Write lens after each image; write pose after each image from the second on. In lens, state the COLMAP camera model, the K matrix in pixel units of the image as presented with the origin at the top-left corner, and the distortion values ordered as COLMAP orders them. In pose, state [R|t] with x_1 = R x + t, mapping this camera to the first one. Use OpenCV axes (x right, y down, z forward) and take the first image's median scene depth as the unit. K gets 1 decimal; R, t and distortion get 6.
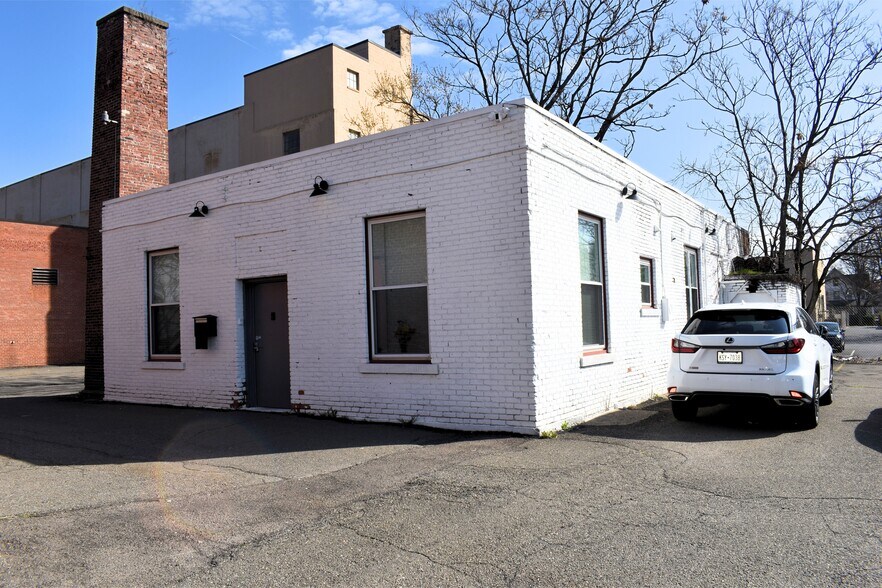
lens RADIAL K [[676.5, 0, 439.5], [0, 676.5, 324.5], [0, 0, 1]] dist [-0.071626, 0.002166]
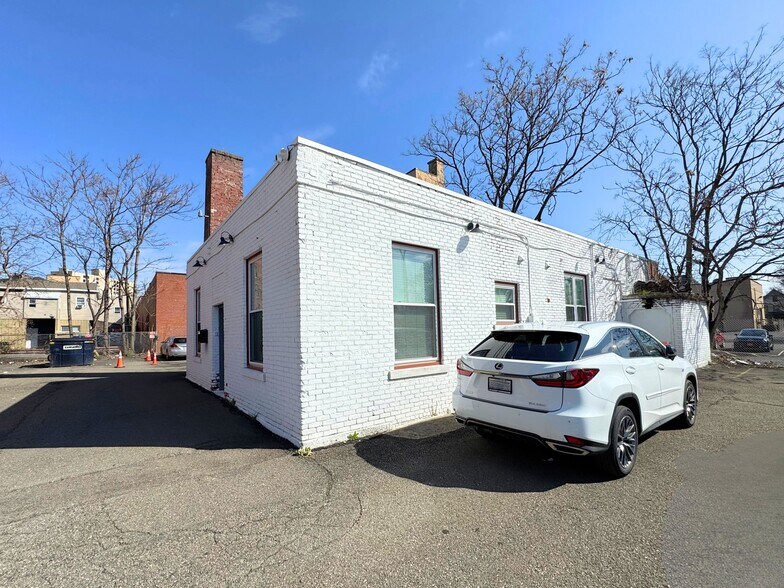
lens RADIAL K [[347.1, 0, 379.6], [0, 347.1, 318.7], [0, 0, 1]] dist [-0.000079, -0.000061]
pose [[0.951065, -0.003172, -0.308976, 0.191677], [-0.004140, 0.999727, -0.023008, -0.012871], [0.308965, 0.023161, 0.950791, 0.228150]]
